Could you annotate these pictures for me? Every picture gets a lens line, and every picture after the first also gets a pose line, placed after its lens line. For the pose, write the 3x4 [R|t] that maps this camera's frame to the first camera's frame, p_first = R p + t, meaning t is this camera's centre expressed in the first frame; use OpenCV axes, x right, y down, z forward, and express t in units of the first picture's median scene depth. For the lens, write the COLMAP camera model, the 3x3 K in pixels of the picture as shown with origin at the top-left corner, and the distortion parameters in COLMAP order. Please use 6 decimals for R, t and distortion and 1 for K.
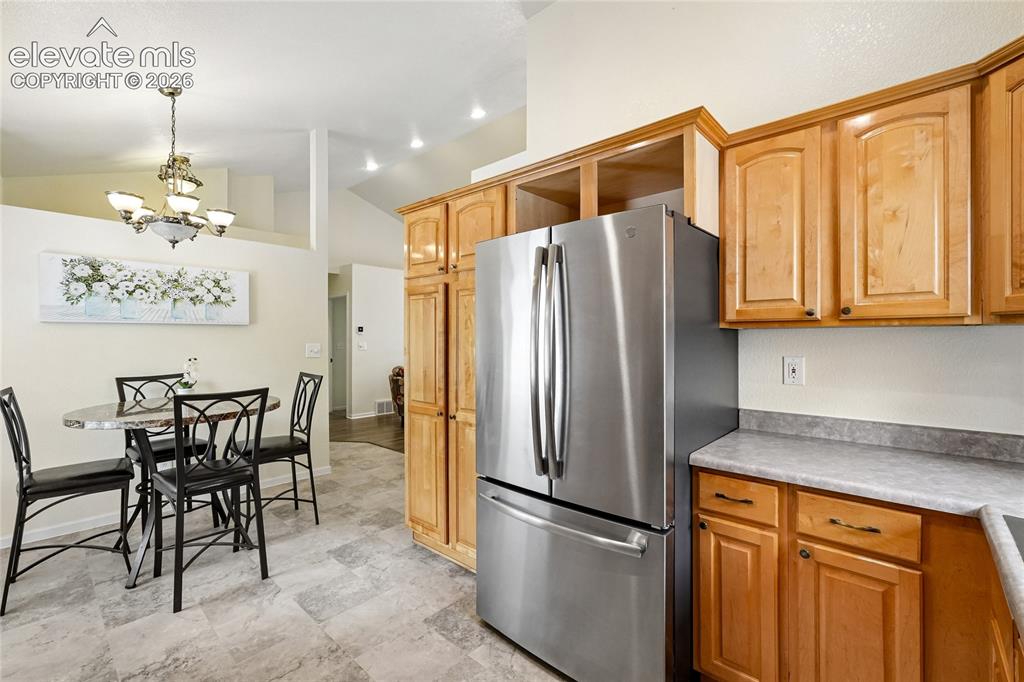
lens RADIAL K [[442.6, 0, 515.8], [0, 442.6, 331.6], [0, 0, 1]] dist [-0.001822, 0.000095]
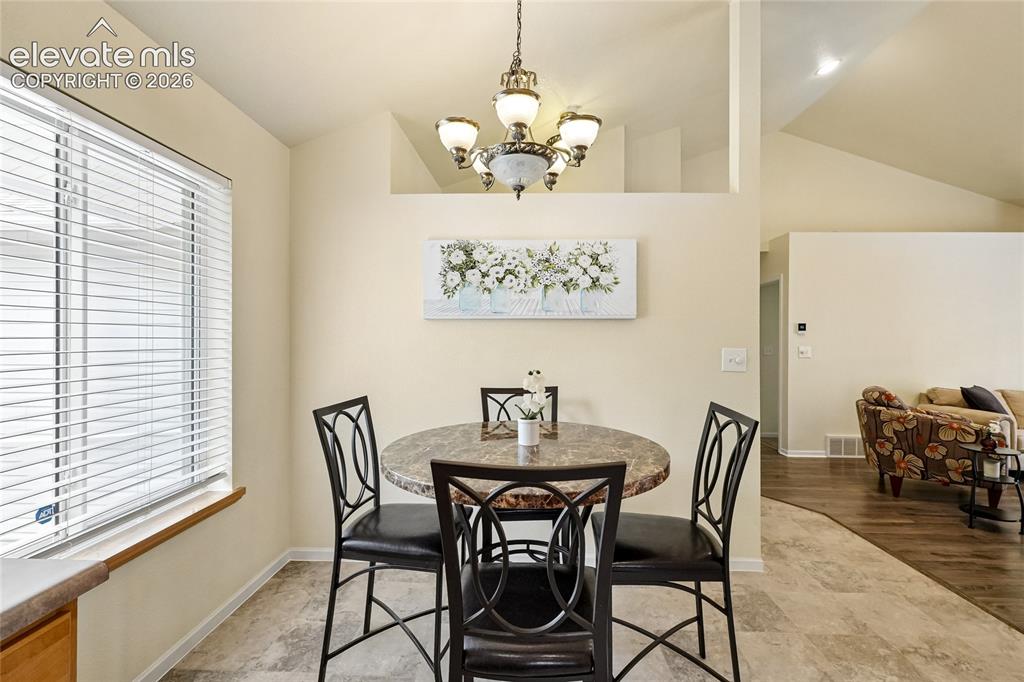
lens RADIAL K [[444.4, 0, 513.8], [0, 444.4, 347.0], [0, 0, 1]] dist [-0.001749, 0.000339]
pose [[0.636482, 0.017691, -0.771089, -0.242729], [0.005751, 0.999600, 0.027681, 0.009393], [0.771270, -0.022053, 0.636126, 0.511097]]
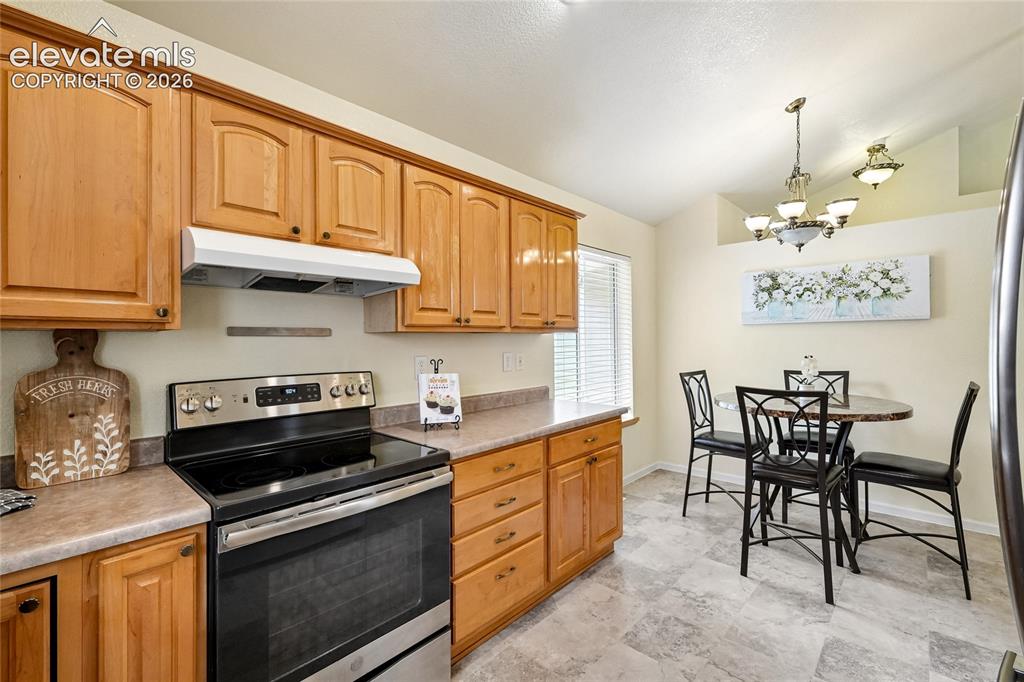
lens RADIAL K [[442.6, 0, 515.8], [0, 442.6, 331.6], [0, 0, 1]] dist [-0.001822, 0.000095]
pose [[-0.015327, -0.014547, -0.999777, 0.262716], [0.023868, 0.999604, -0.014910, 0.002901], [0.999598, -0.024091, -0.014973, 0.291926]]
